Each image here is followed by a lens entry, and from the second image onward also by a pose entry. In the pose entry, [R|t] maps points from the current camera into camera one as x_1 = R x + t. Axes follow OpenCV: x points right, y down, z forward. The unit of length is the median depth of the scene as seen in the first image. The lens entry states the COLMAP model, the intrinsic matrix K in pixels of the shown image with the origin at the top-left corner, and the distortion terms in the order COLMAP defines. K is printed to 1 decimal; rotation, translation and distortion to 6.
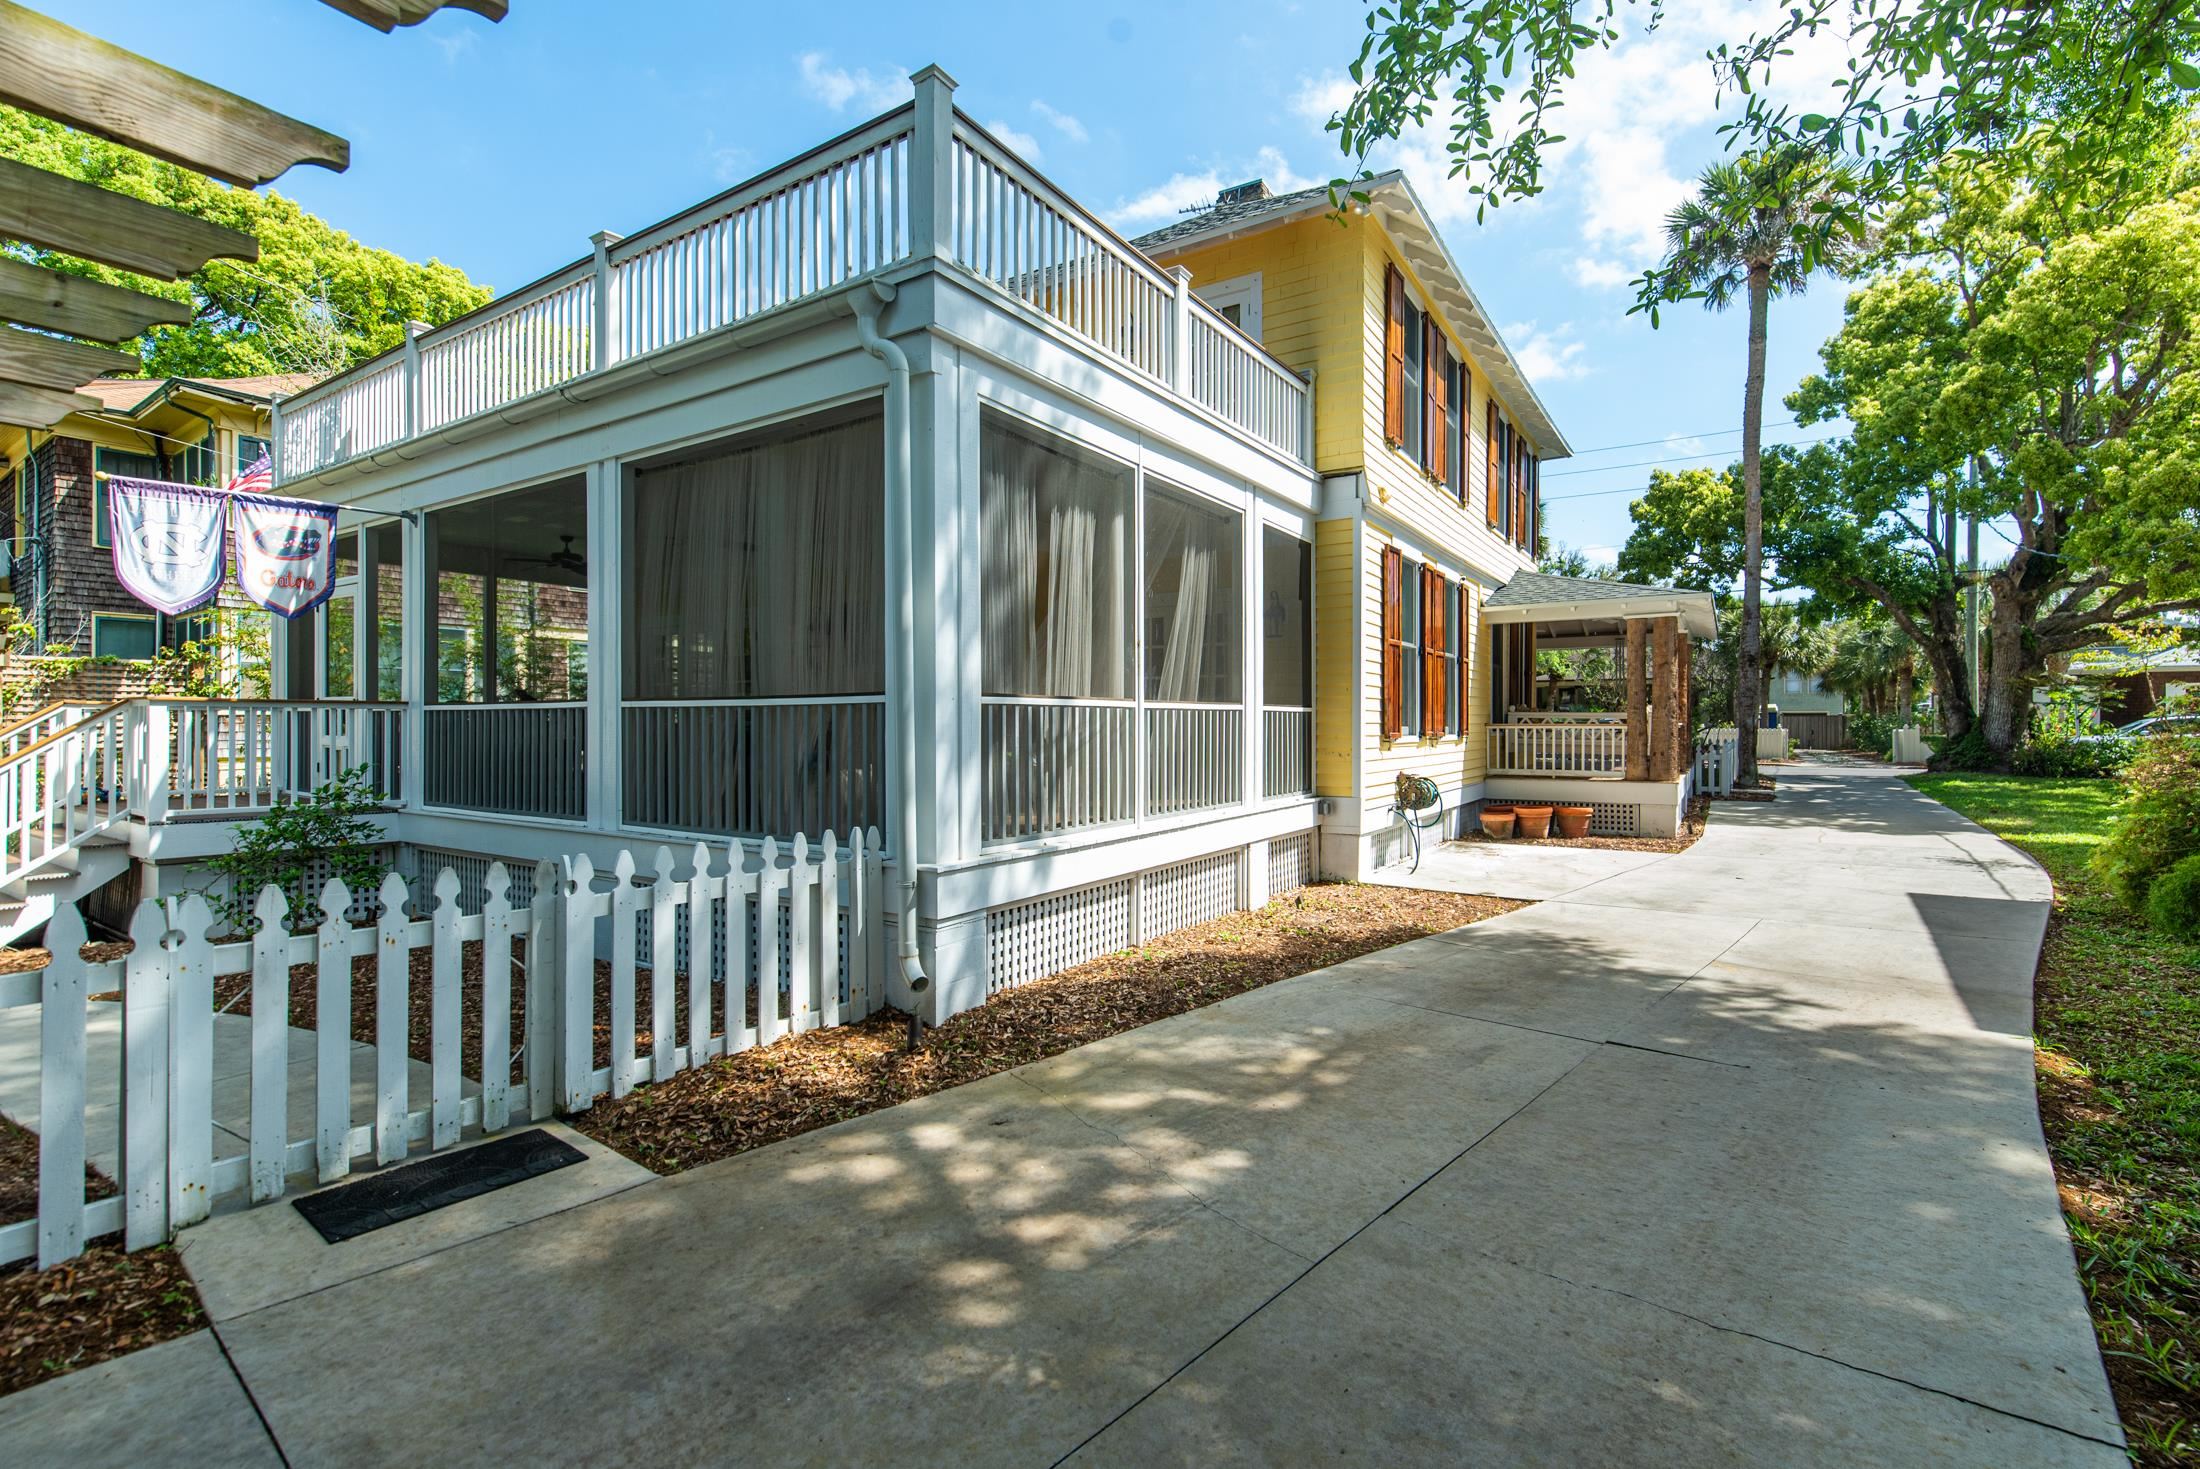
lens RADIAL K [[940.4, 0, 1111.8], [0, 940.4, 716.6], [0, 0, 1]] dist [-0.009631, -0.000120]
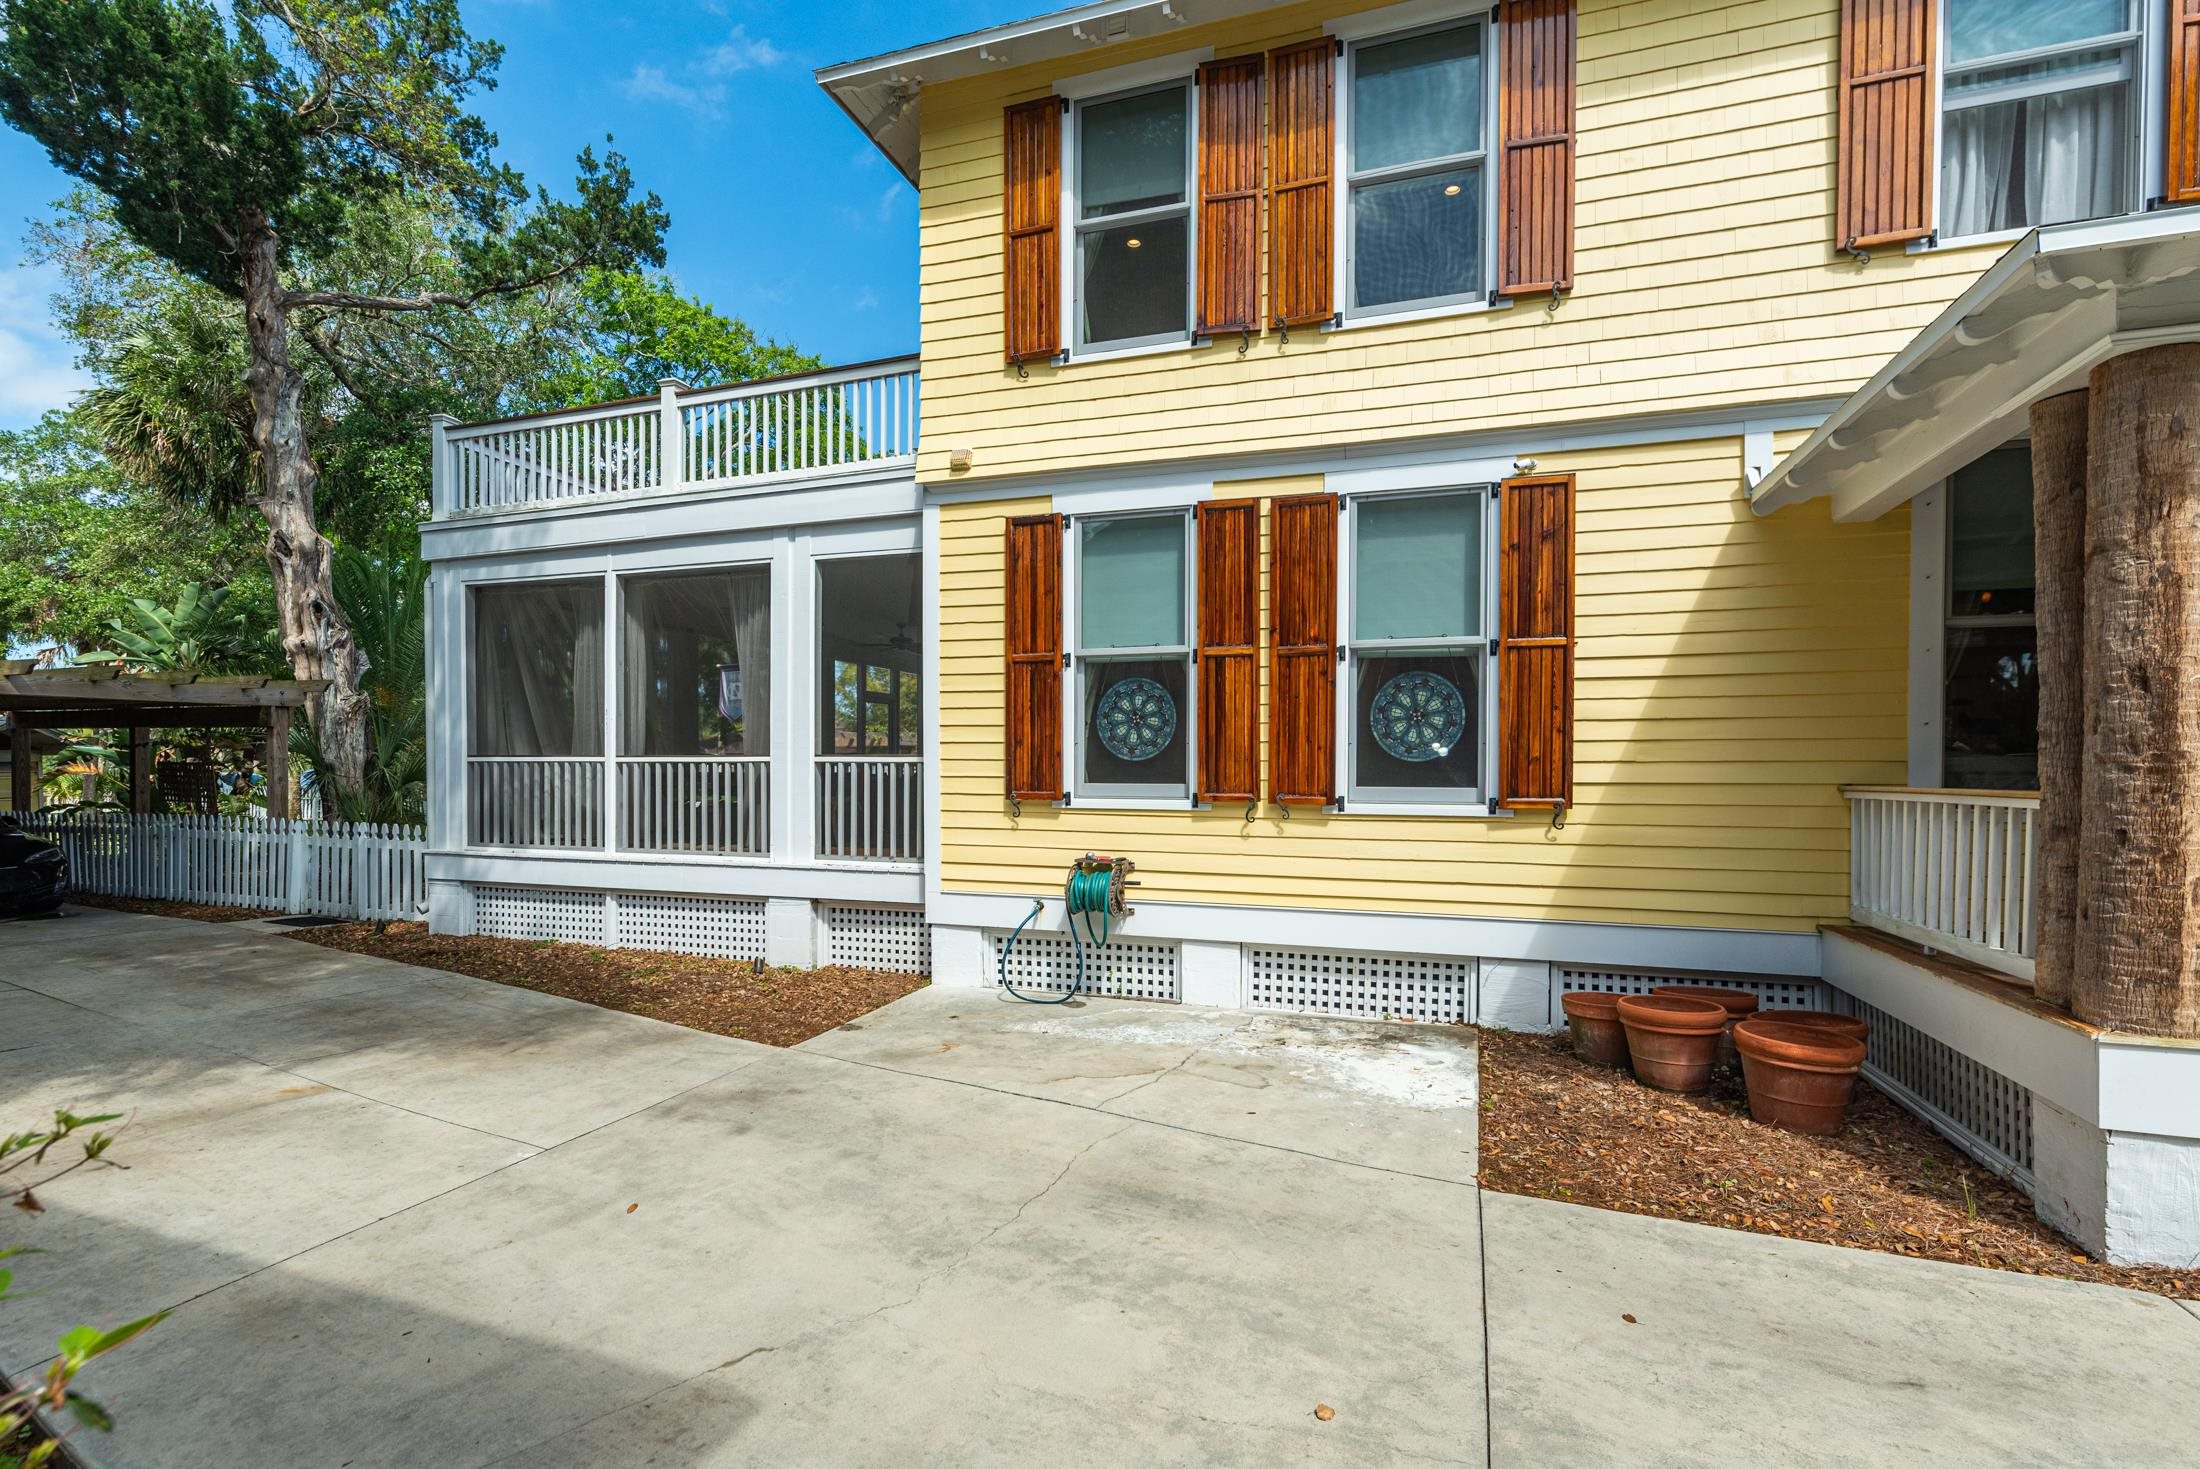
lens RADIAL K [[839.7, 0, 985.3], [0, 839.7, 771.1], [0, 0, 1]] dist [0.000878, 0.000062]
pose [[0.282295, 0.001999, -0.959325, 1.601522], [-0.000224, 0.999998, 0.002018, 0.001678], [0.959327, -0.000355, 0.282295, 1.476544]]
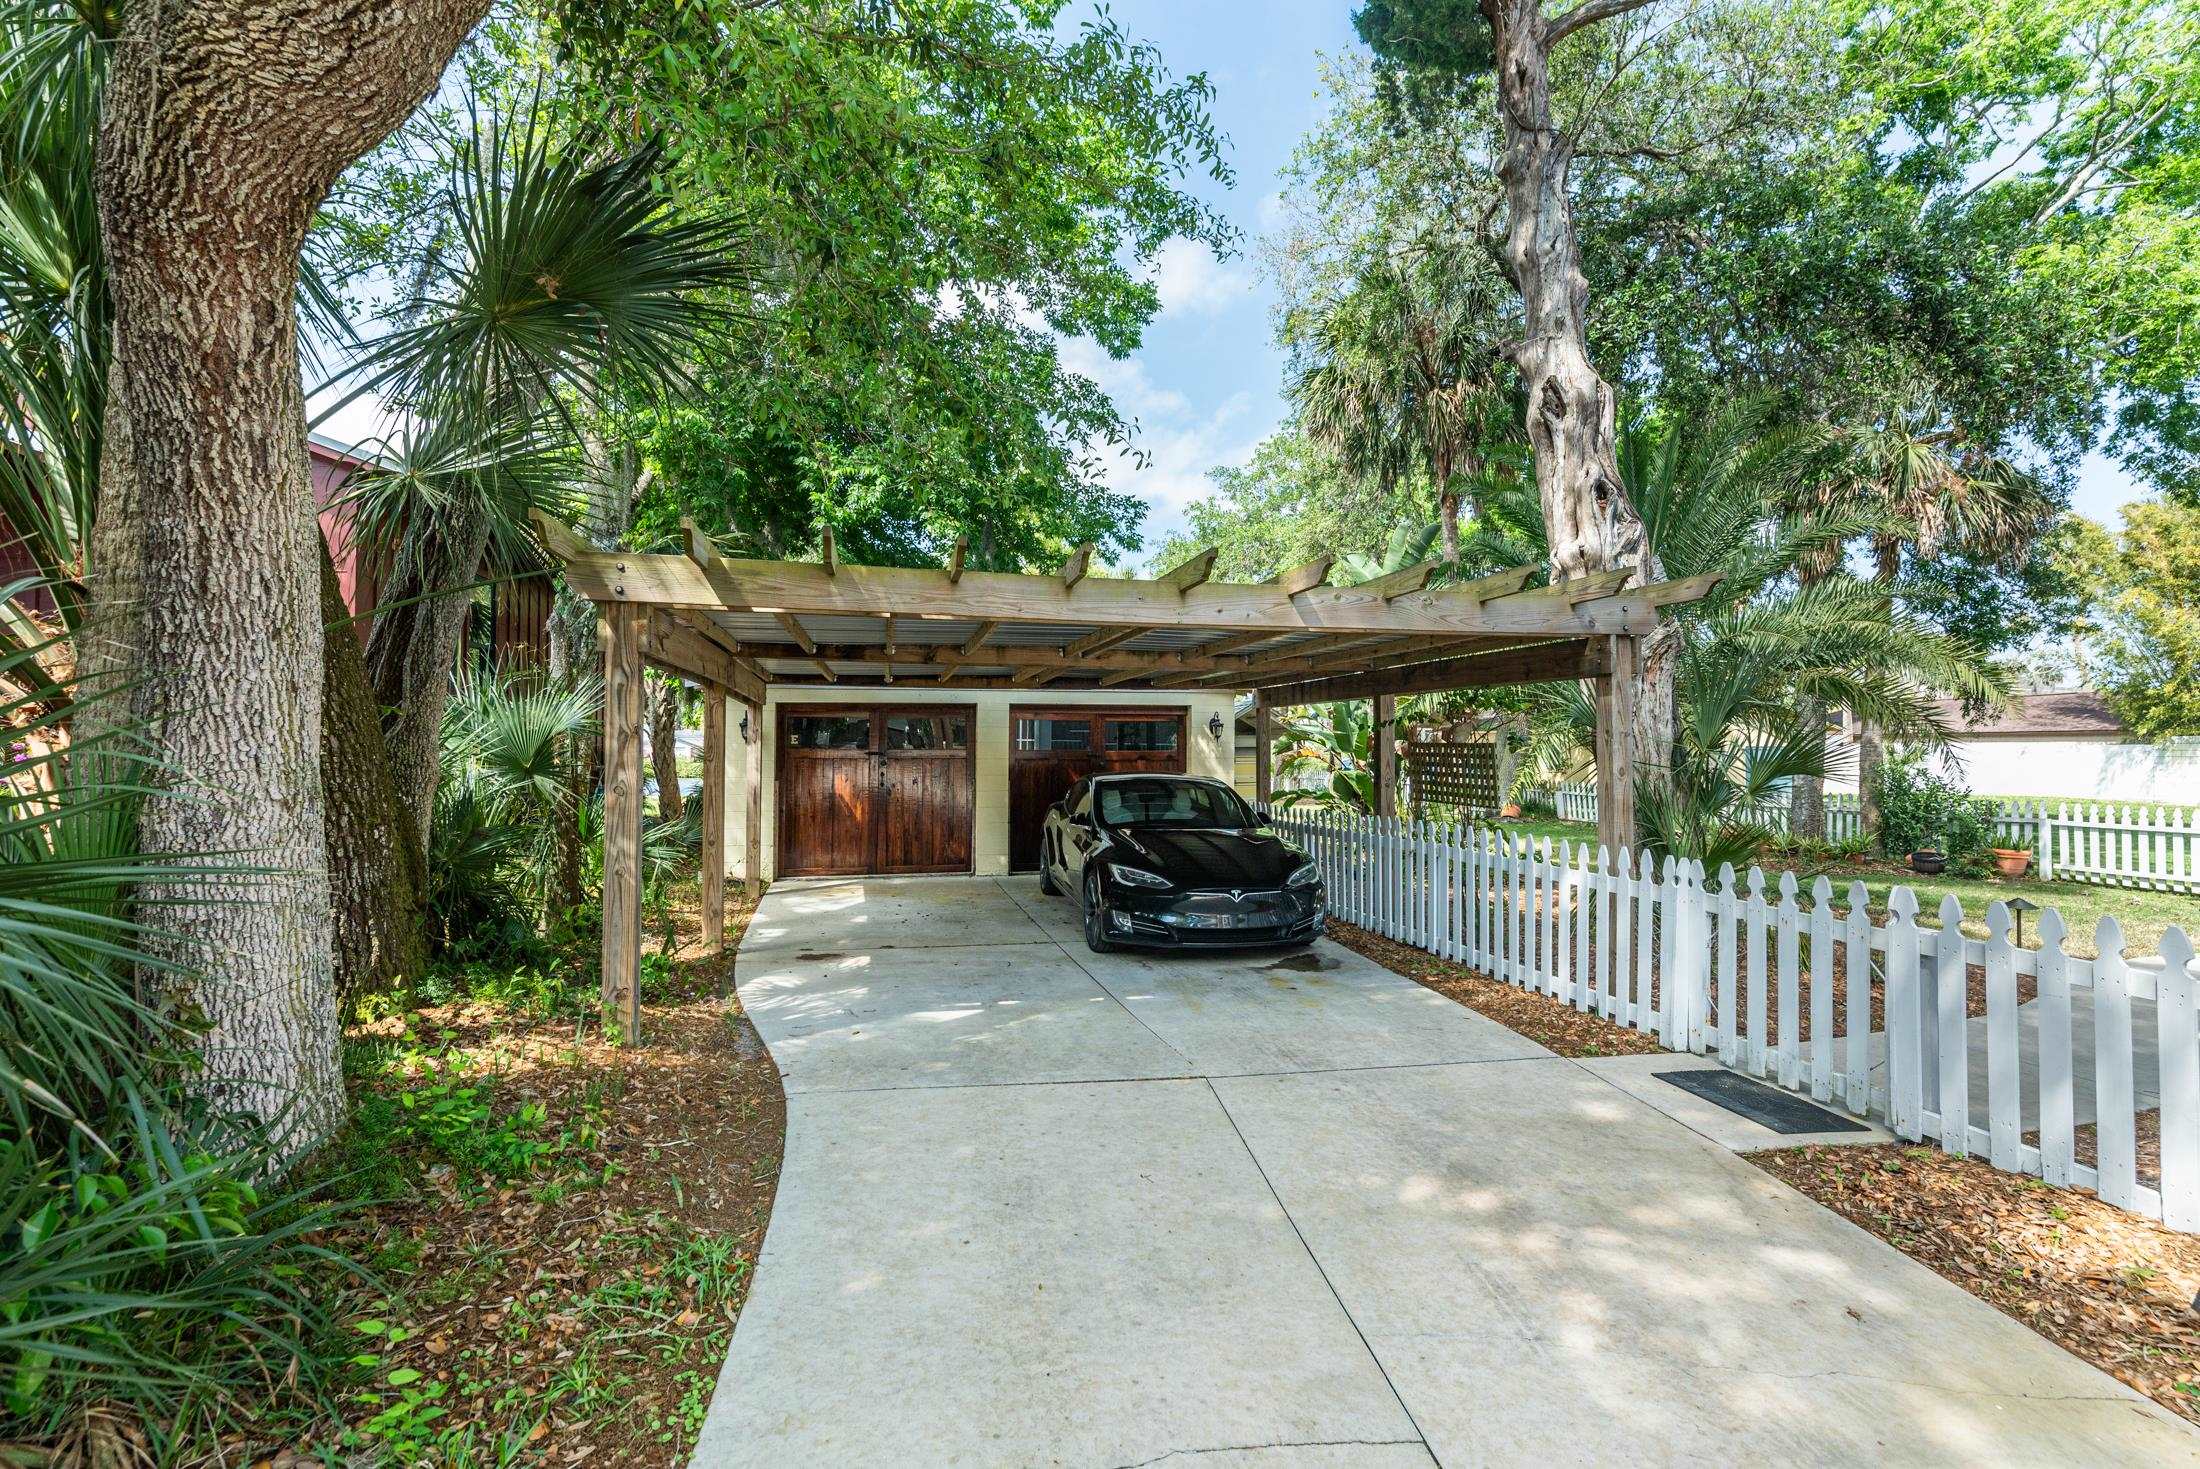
lens RADIAL K [[983.9, 0, 1138.9], [0, 983.9, 736.2], [0, 0, 1]] dist [0.001666, 0.000287]
pose [[-0.623595, -0.016037, -0.781583, 0.591781], [-0.002956, 0.999831, -0.018156, 0.003727], [0.781742, -0.009012, -0.623536, 0.755272]]
